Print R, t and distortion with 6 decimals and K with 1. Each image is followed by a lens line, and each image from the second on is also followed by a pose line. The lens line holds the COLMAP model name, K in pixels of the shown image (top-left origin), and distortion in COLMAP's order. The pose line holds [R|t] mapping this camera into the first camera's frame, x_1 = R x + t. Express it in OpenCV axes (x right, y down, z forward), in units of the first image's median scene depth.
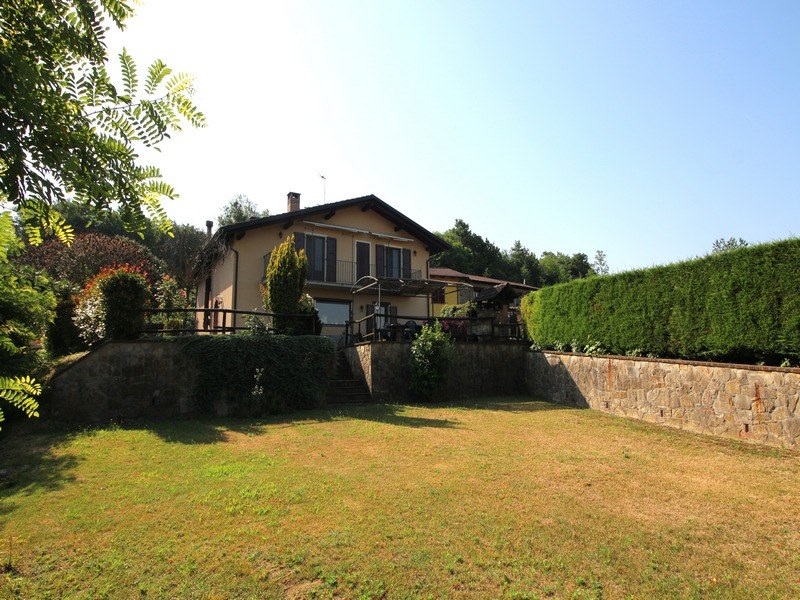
lens RADIAL K [[436.7, 0, 400.0], [0, 436.7, 300.0], [0, 0, 1]] dist [0.001469, -0.009763]
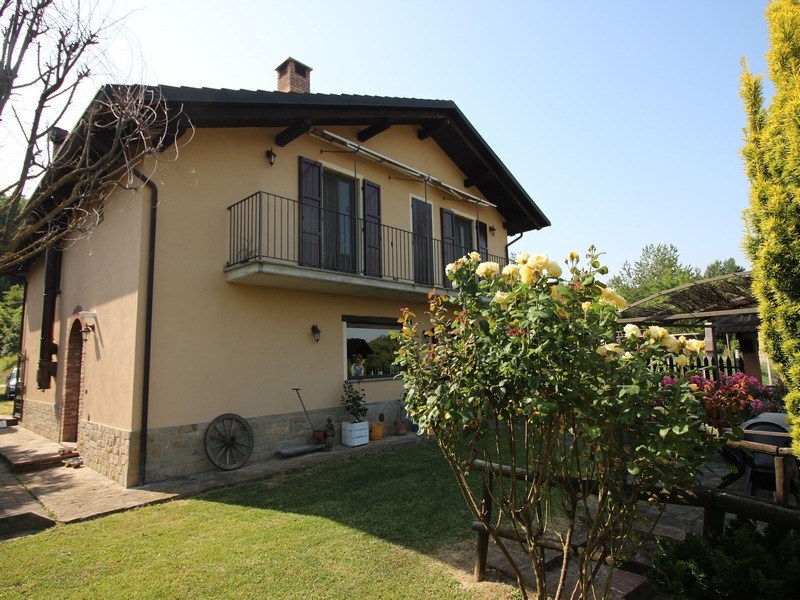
lens RADIAL K [[436.7, 0, 400.0], [0, 436.7, 300.0], [0, 0, 1]] dist [0.001469, -0.009763]
pose [[0.966532, 0.012281, 0.256253, -0.325307], [-0.013493, 0.999905, 0.002975, -0.029798], [-0.256192, -0.006333, 0.966605, 0.742859]]
